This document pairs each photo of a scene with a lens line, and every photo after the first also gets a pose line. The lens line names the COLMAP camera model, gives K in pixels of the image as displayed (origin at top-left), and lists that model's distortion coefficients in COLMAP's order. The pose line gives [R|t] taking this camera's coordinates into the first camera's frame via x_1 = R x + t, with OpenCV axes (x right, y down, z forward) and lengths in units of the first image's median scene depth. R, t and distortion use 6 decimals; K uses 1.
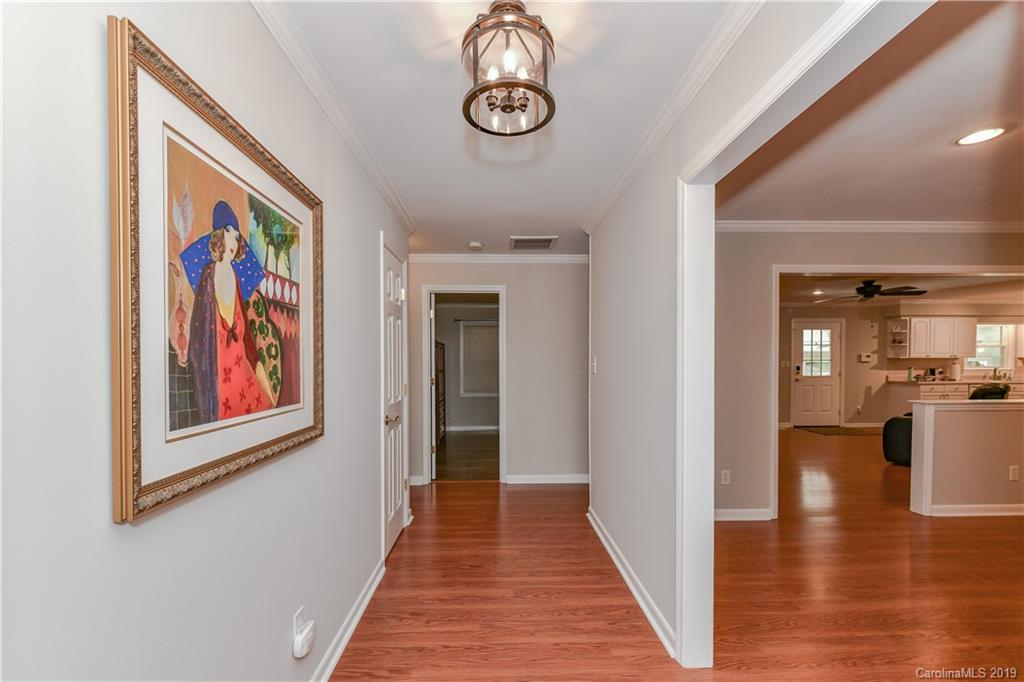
lens RADIAL K [[405.5, 0, 527.2], [0, 405.5, 371.6], [0, 0, 1]] dist [-0.000369, -0.000325]
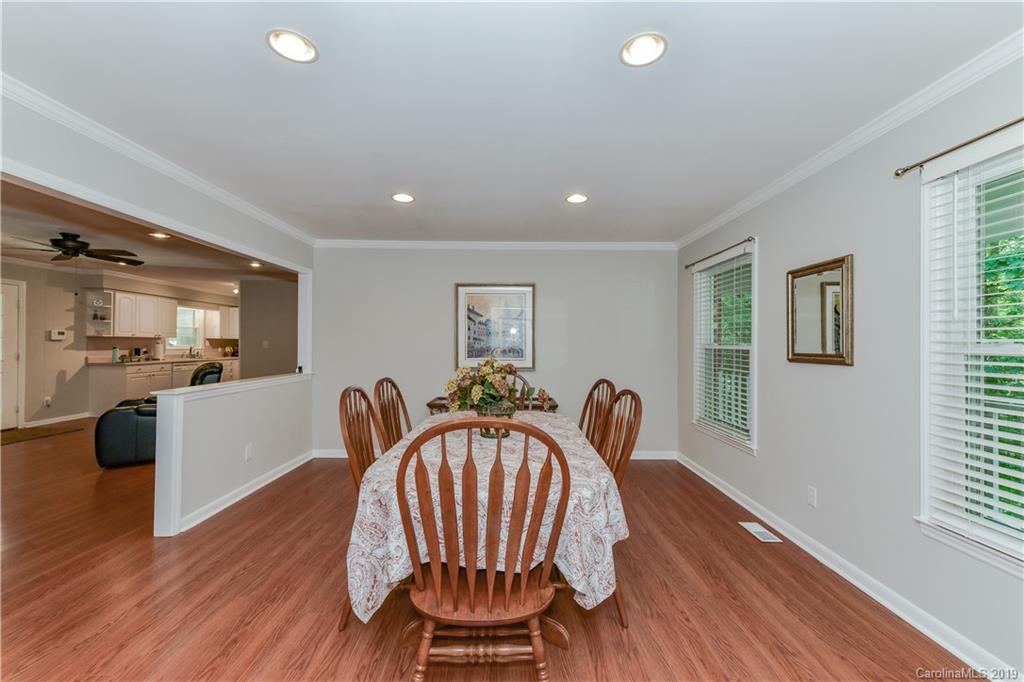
lens RADIAL K [[405.5, 0, 513.6], [0, 405.5, 344.0], [0, 0, 1]] dist [-0.000369, -0.000325]
pose [[0.018745, 0.004673, 0.999813, 0.059949], [0.012399, 0.999911, -0.004906, -0.001950], [-0.999747, 0.012489, 0.018686, 0.093972]]
